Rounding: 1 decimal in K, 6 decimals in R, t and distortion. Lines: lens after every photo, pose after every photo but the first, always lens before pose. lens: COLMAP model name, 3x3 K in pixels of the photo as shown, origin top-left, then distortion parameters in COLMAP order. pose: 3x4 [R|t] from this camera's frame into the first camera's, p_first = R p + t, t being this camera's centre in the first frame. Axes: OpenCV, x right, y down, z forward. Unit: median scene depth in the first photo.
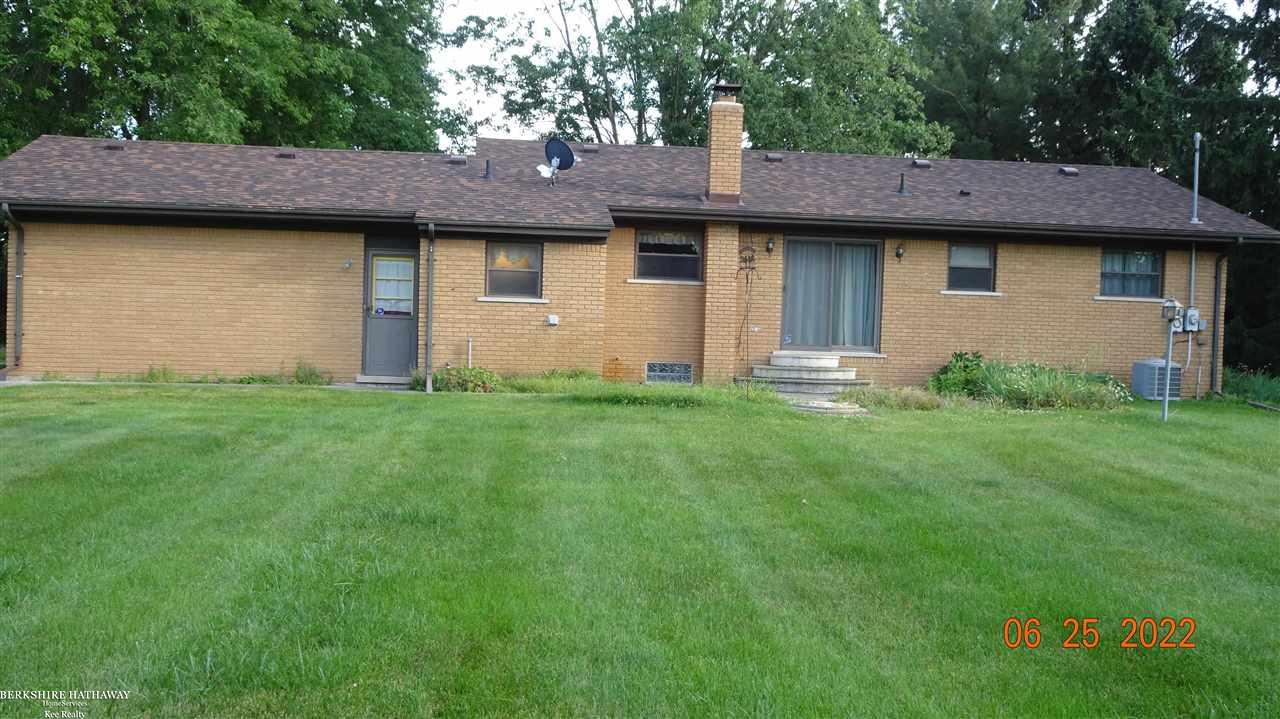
lens RADIAL K [[1285.1, 0, 638.6], [0, 1285.1, 356.6], [0, 0, 1]] dist [0.019851, 0.000000]
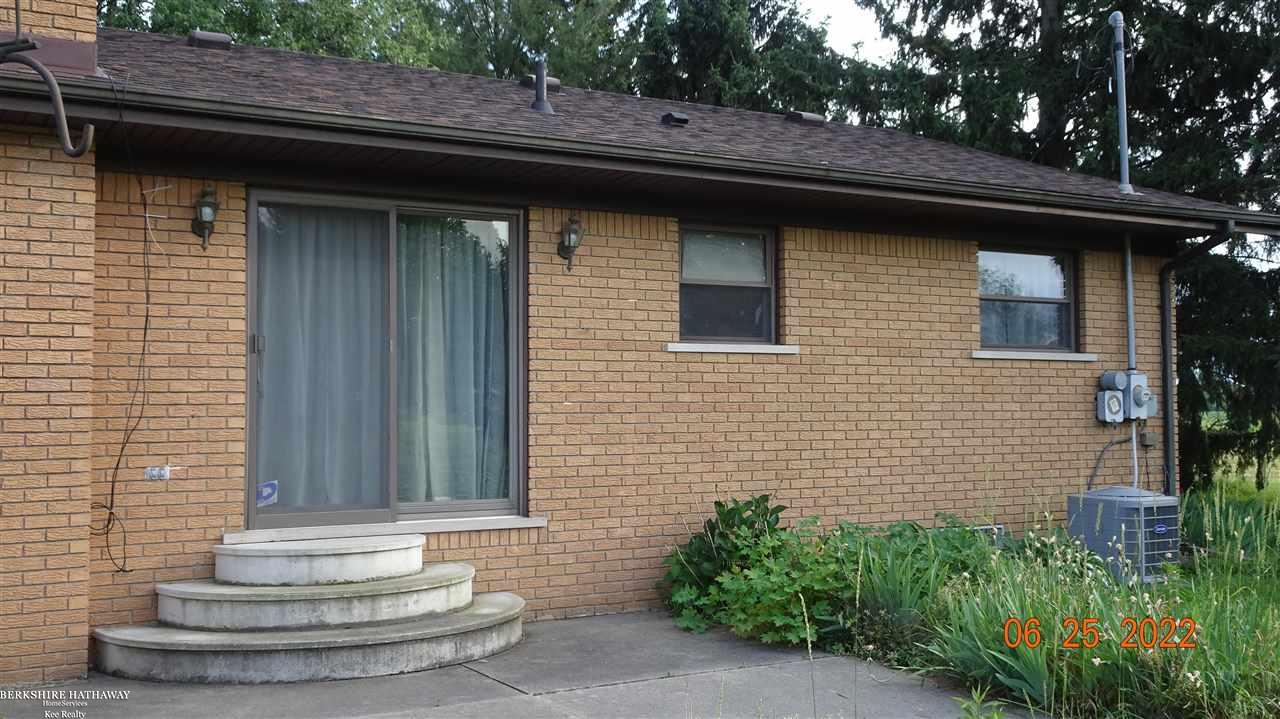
lens RADIAL K [[1285.1, 0, 634.8], [0, 1285.1, 355.8], [0, 0, 1]] dist [0.019851, 0.000000]
pose [[0.913448, -0.022300, 0.406343, 0.066991], [0.048993, 0.997261, -0.055406, -0.026400], [-0.403995, 0.070518, 0.912039, 0.646468]]
